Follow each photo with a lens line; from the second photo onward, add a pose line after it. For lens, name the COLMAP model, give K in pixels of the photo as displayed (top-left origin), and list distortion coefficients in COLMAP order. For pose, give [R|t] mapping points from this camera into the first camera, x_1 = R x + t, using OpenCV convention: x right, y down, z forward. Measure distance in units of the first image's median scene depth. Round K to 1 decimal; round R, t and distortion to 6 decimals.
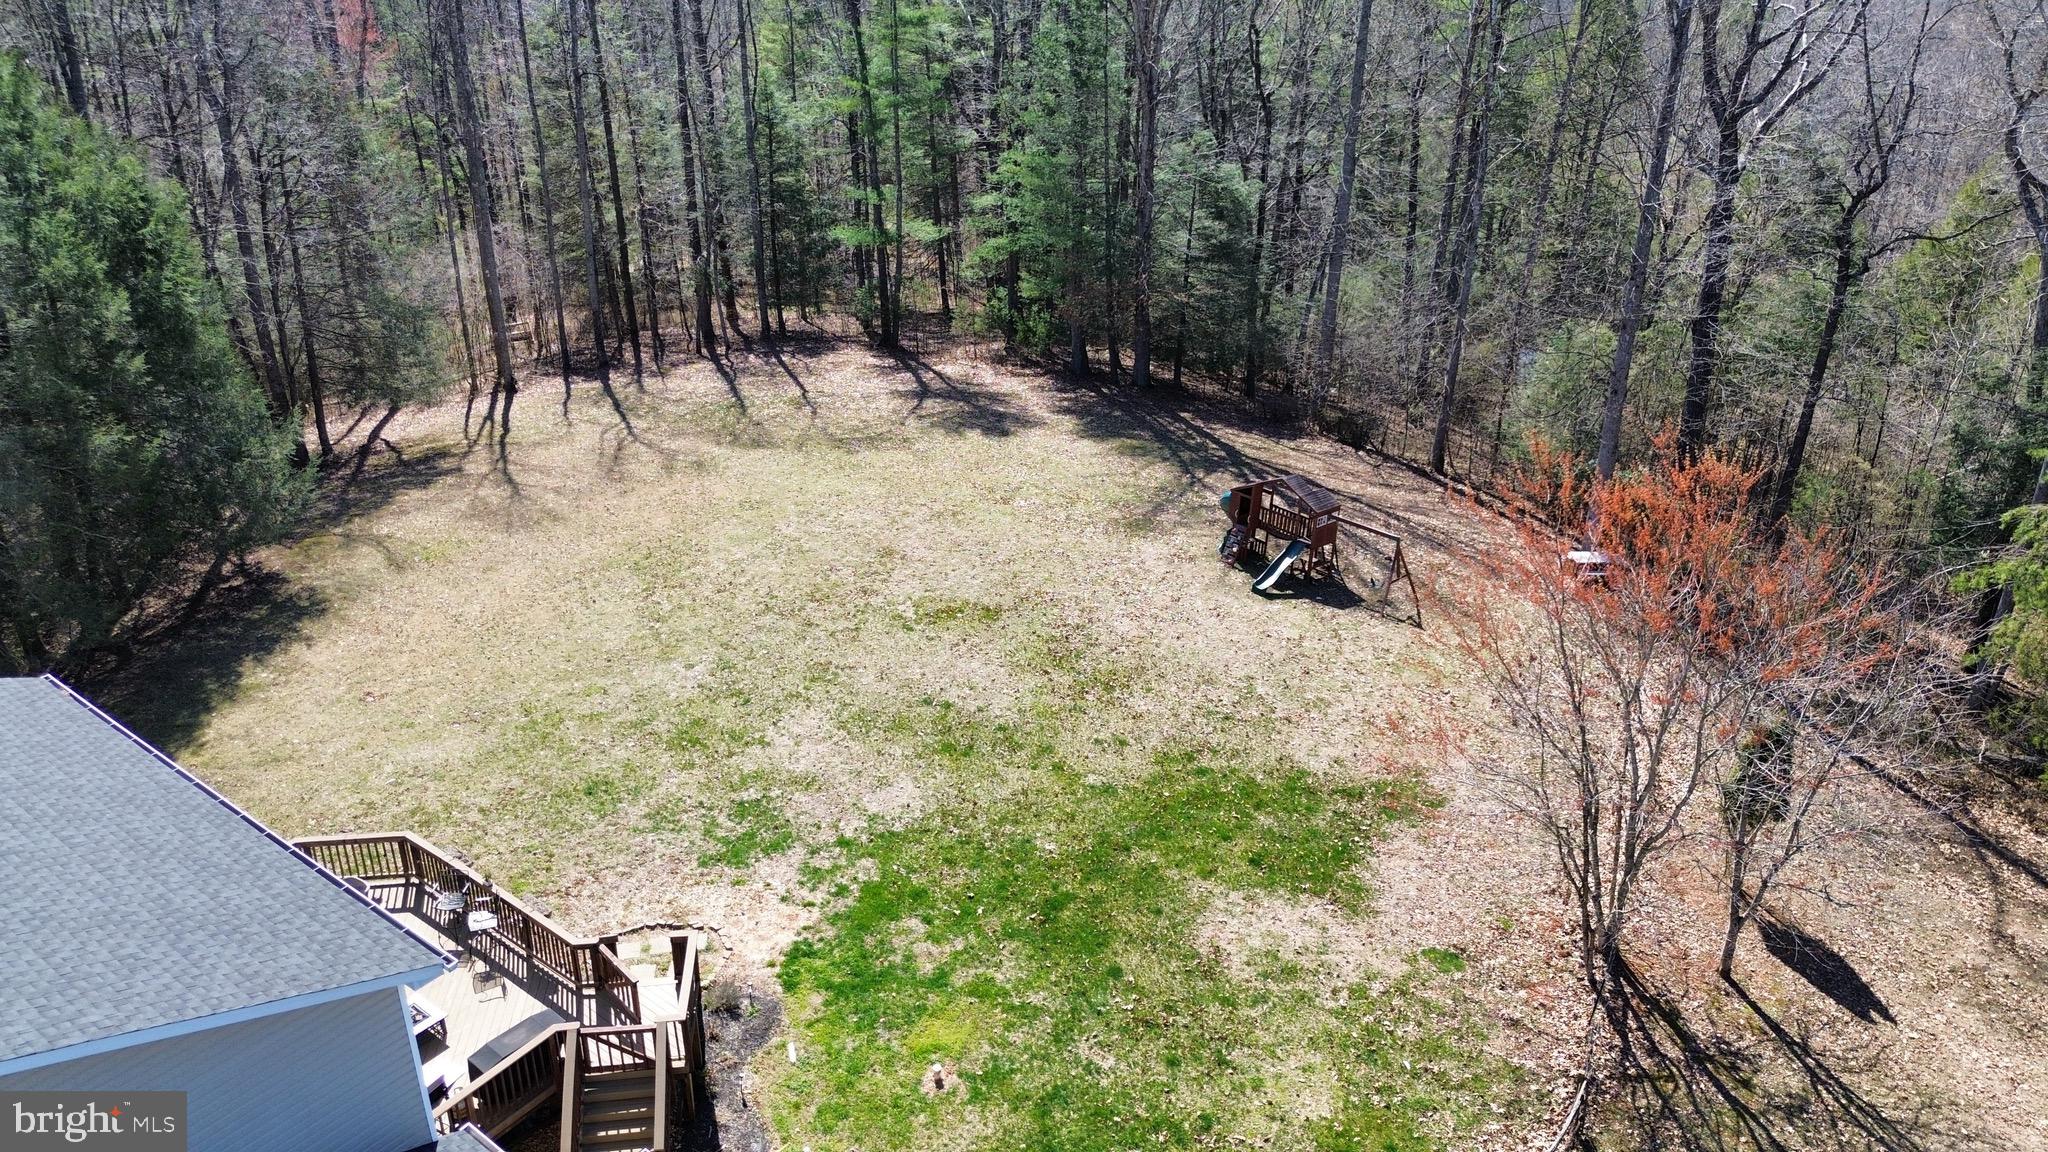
lens RADIAL K [[1442.8, 0, 1032.3], [0, 1442.8, 563.4], [0, 0, 1]] dist [0.064862, -0.056316]
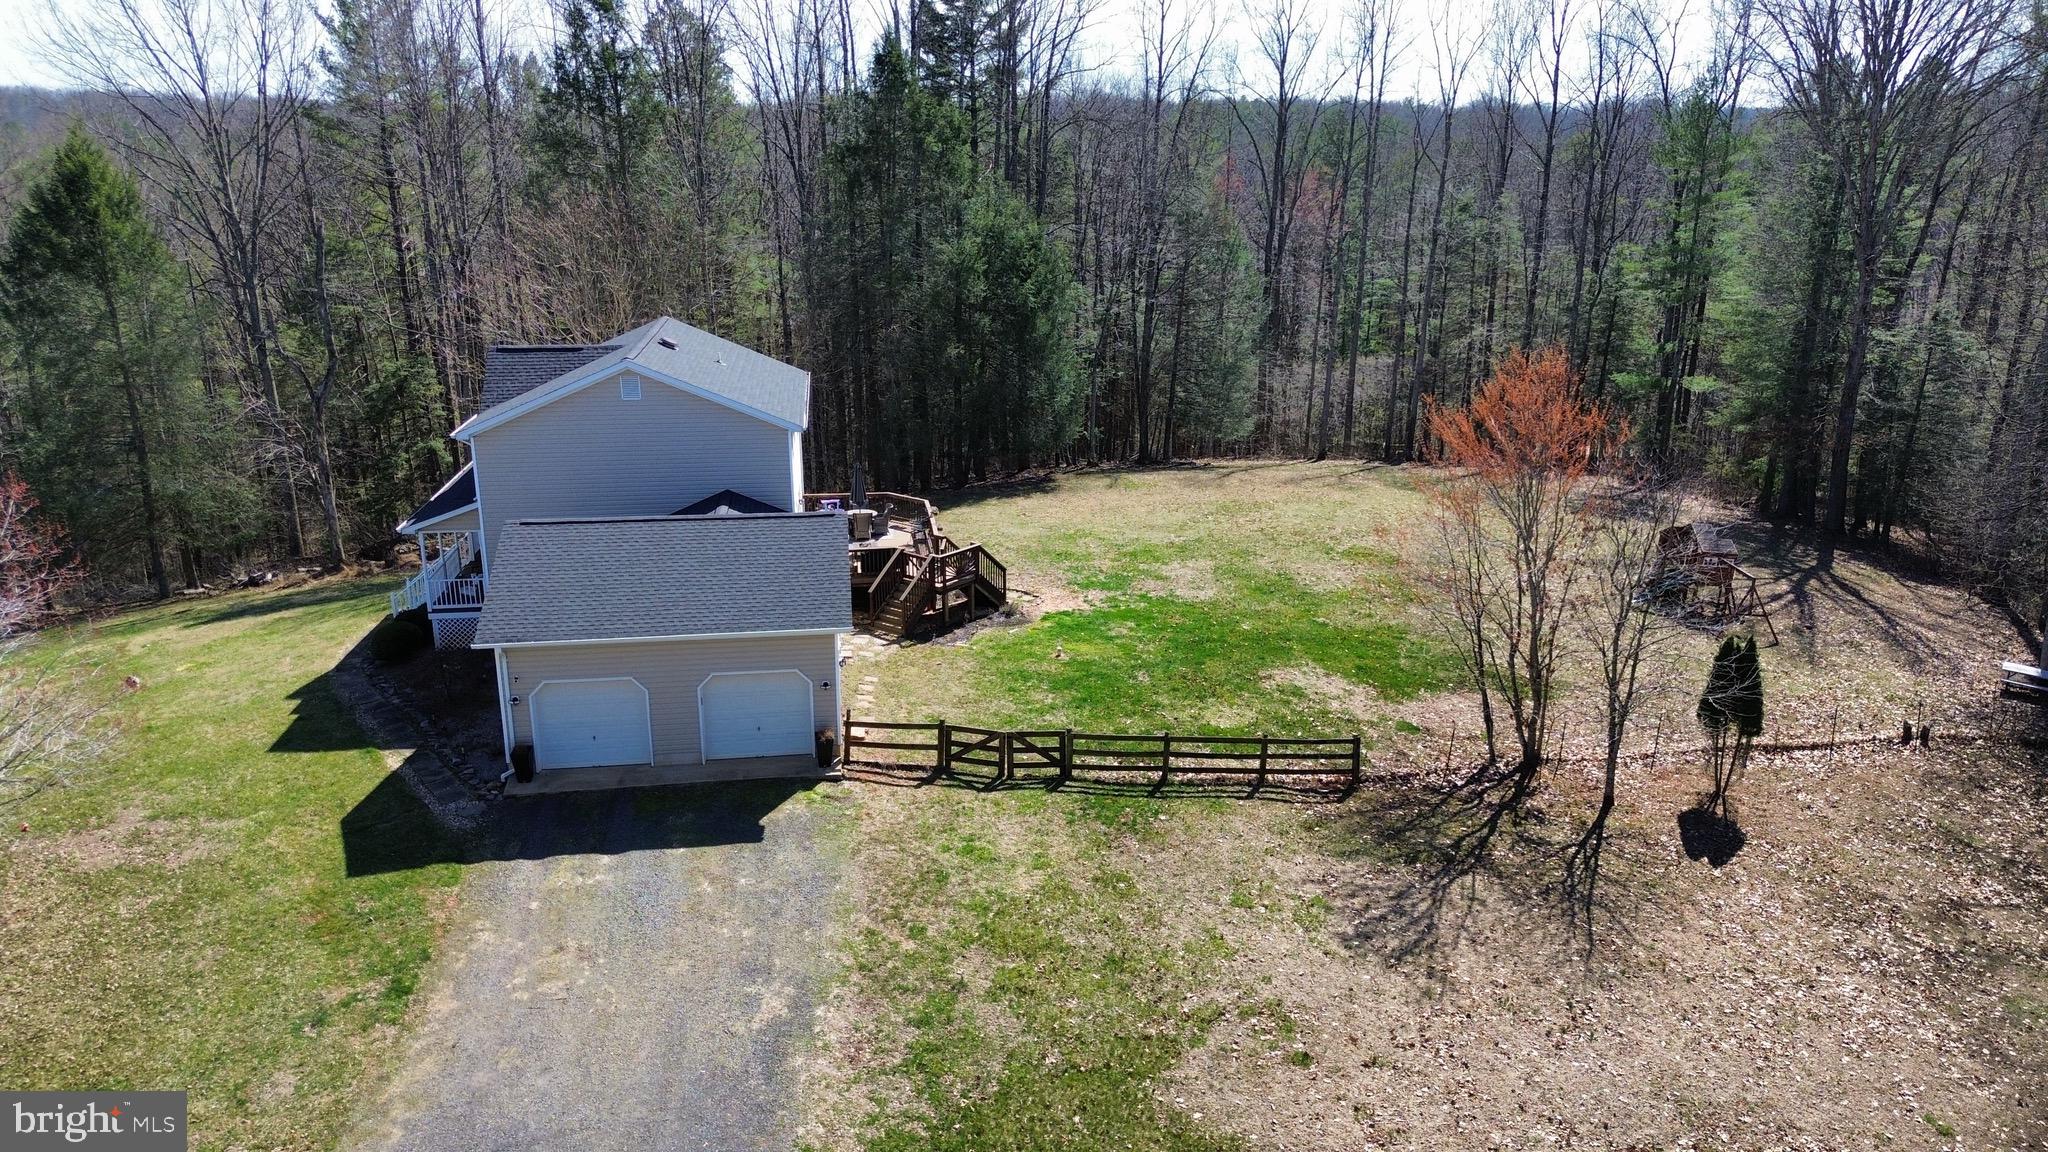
lens RADIAL K [[1442.8, 0, 1016.1], [0, 1442.8, 574.1], [0, 0, 1]] dist [0.064862, -0.056316]
pose [[0.701313, 0.192542, -0.686358, 0.937365], [-0.301437, 0.952614, -0.040771, 0.297413], [0.645984, 0.235486, 0.726120, -0.296456]]
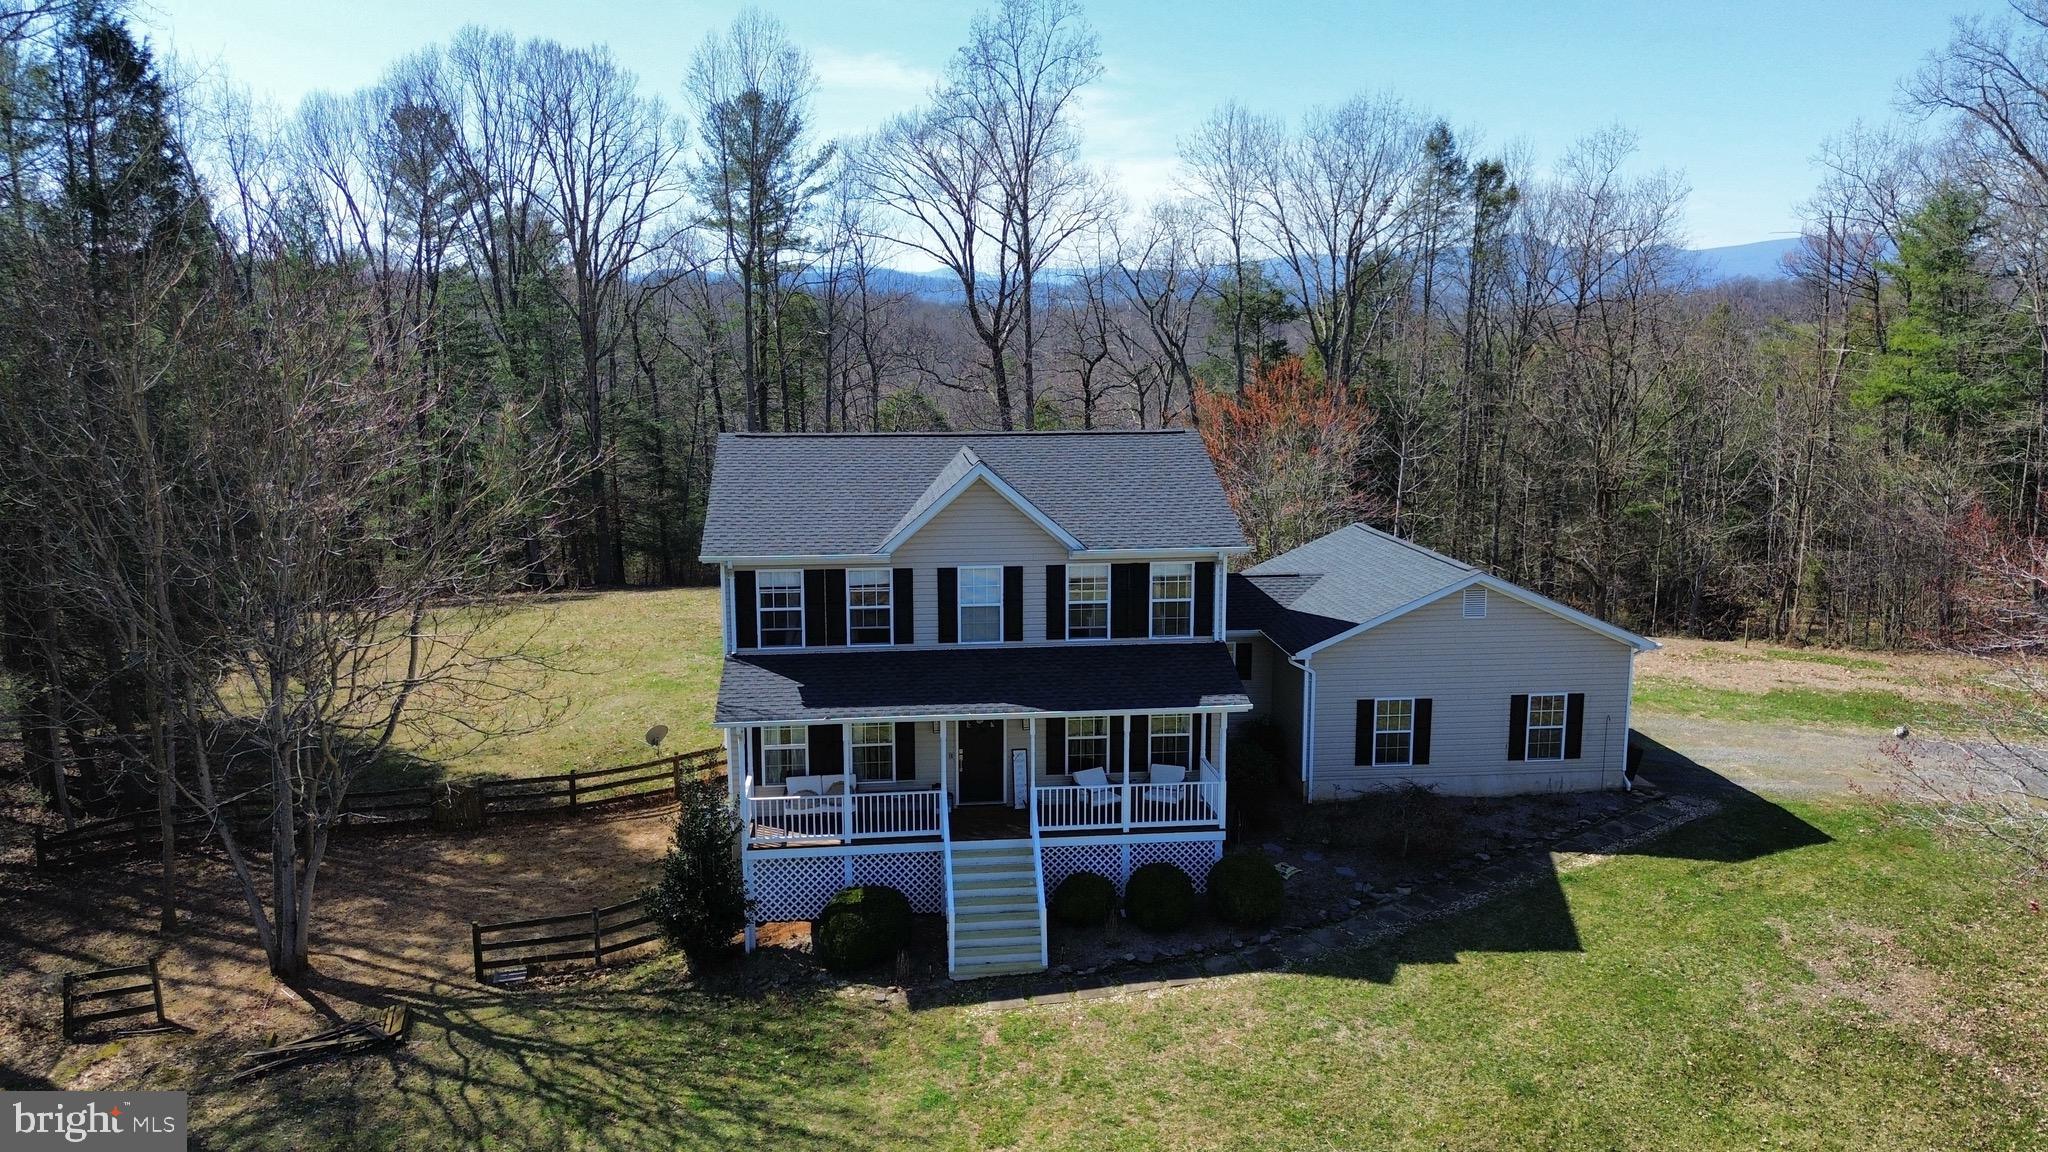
lens RADIAL K [[1442.8, 0, 1039.3], [0, 1442.8, 575.6], [0, 0, 1]] dist [0.064862, -0.056316]
pose [[0.720731, -0.127526, 0.681384, -1.218403], [0.309989, 0.938471, -0.152247, 0.403369], [-0.620043, 0.320951, 0.715917, -0.272589]]
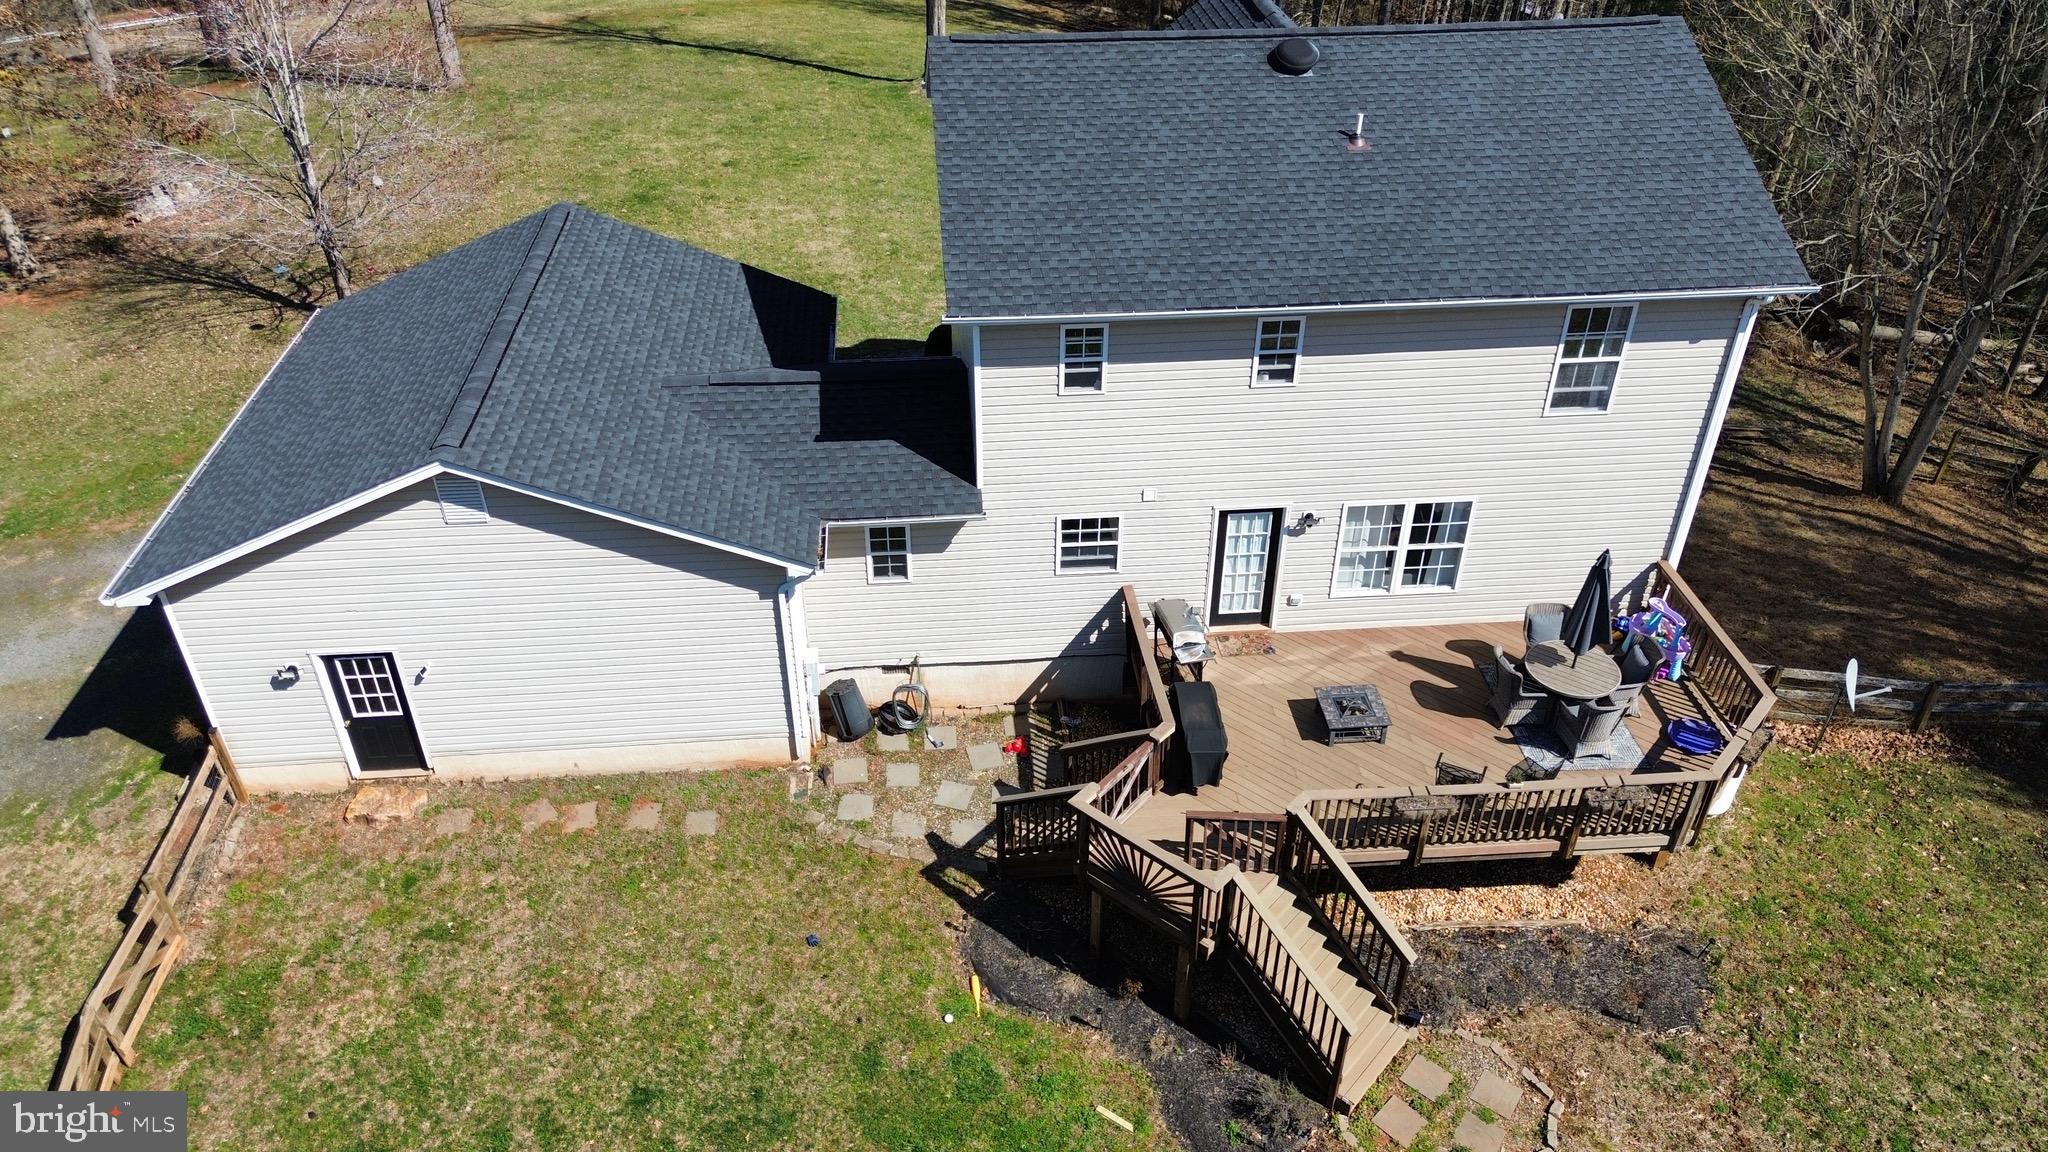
lens RADIAL K [[1442.8, 0, 1022.6], [0, 1442.8, 570.4], [0, 0, 1]] dist [0.064862, -0.056316]
pose [[-0.740875, 0.367762, -0.562010, 0.121311], [-0.300913, 0.566338, 0.767276, -0.248684], [0.600462, 0.737572, -0.308921, 0.864282]]
